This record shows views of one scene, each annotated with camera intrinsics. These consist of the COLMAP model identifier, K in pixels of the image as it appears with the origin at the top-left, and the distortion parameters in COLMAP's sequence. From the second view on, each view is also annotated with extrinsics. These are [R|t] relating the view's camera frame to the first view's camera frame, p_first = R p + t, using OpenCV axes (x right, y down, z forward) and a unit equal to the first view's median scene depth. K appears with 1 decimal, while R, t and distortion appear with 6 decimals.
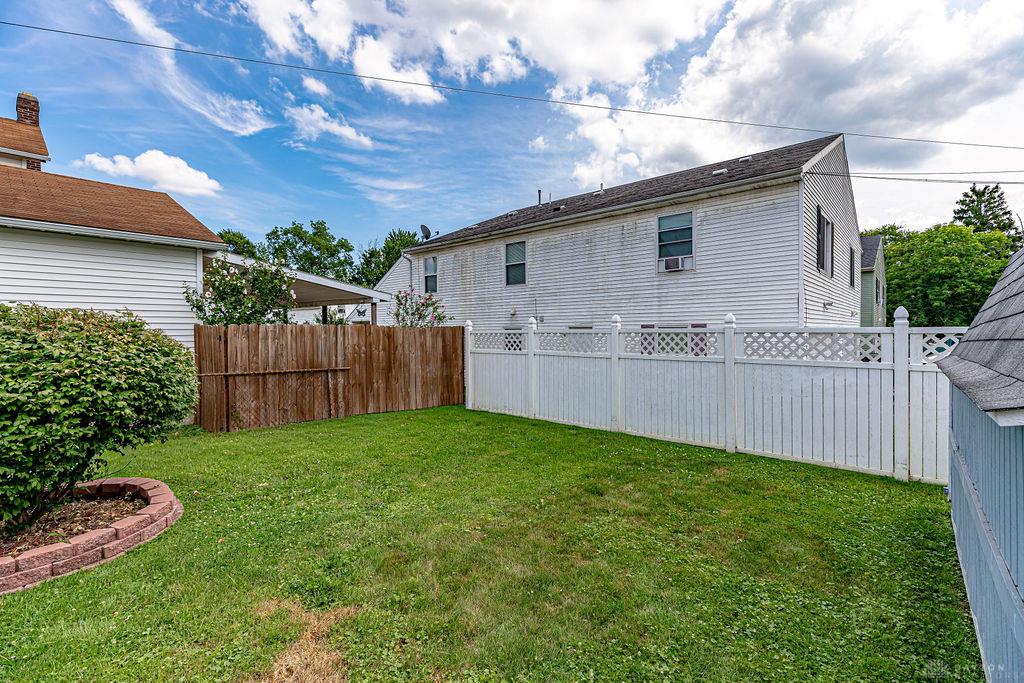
lens RADIAL K [[471.3, 0, 509.4], [0, 471.3, 336.9], [0, 0, 1]] dist [-0.004978, -0.001133]
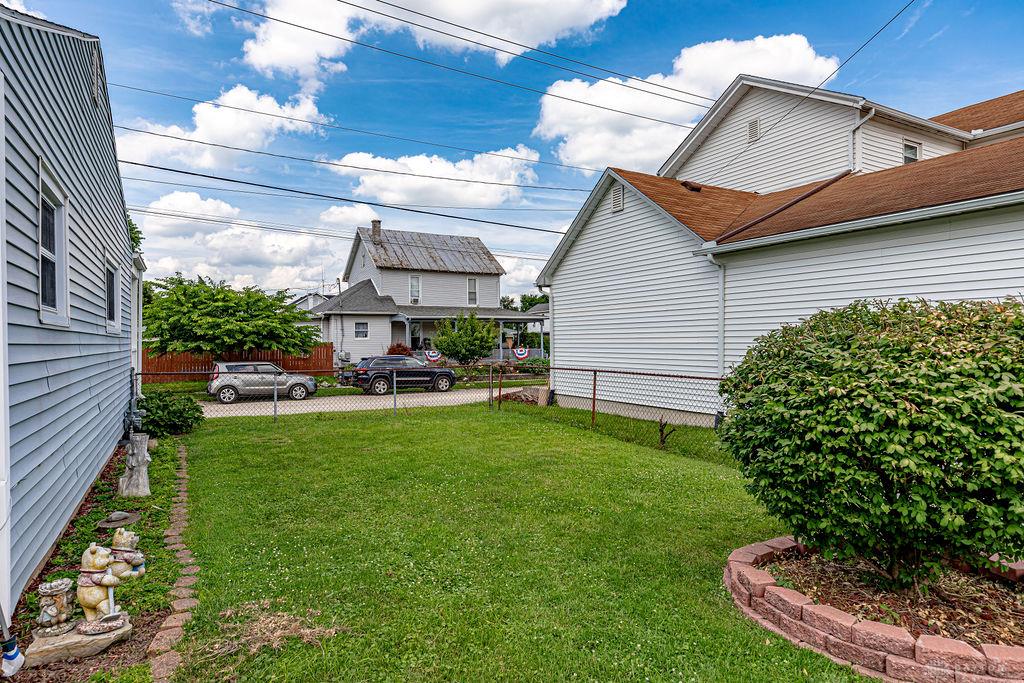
lens RADIAL K [[586.1, 0, 513.8], [0, 586.1, 344.4], [0, 0, 1]] dist [0.007589, -0.003043]
pose [[-0.318235, 0.018079, -0.947840, 0.094586], [-0.008882, 0.999717, 0.022051, -0.012931], [0.947970, 0.015436, -0.317984, 0.739909]]
